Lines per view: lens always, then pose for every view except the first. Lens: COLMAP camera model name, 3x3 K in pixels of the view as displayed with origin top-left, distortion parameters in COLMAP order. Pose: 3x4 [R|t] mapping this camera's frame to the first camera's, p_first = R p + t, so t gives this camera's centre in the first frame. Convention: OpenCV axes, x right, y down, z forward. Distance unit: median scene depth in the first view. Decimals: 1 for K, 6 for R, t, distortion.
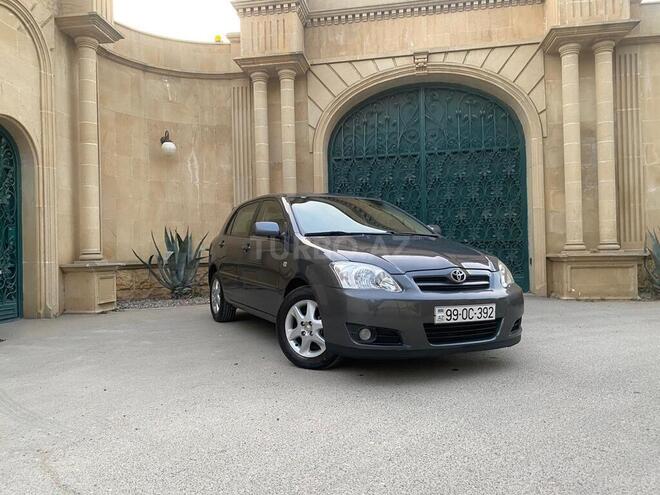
lens RADIAL K [[507.0, 0, 327.8], [0, 507.0, 247.3], [0, 0, 1]] dist [0.030180, -0.027926]
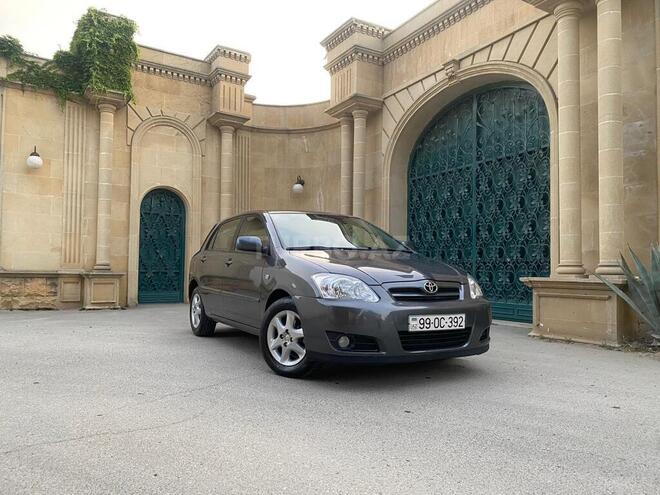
lens RADIAL K [[507.0, 0, 328.6], [0, 507.0, 253.7], [0, 0, 1]] dist [0.030180, -0.027926]
pose [[0.638005, -0.000139, -0.770032, 0.824058], [-0.017174, 0.999749, -0.014410, -0.006898], [0.769841, 0.022418, 0.637842, 0.240993]]
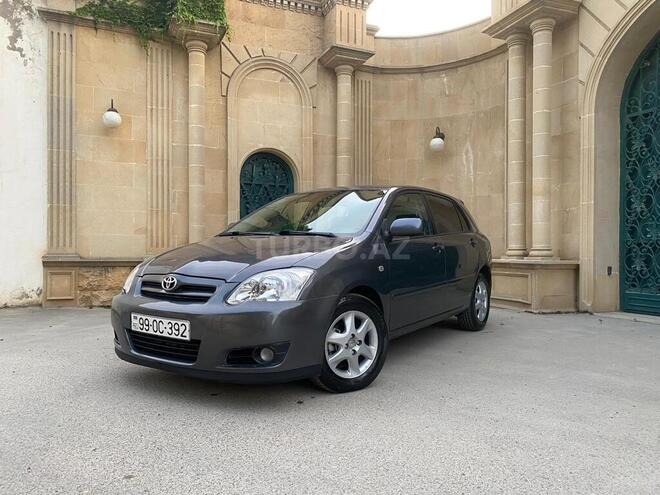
lens RADIAL K [[507.0, 0, 319.4], [0, 507.0, 252.0], [0, 0, 1]] dist [0.030180, -0.027926]
pose [[0.489719, 0.023714, -0.871558, 0.486690], [-0.003692, 0.999678, 0.025125, -0.008764], [0.871872, -0.009086, 0.489649, 0.336651]]
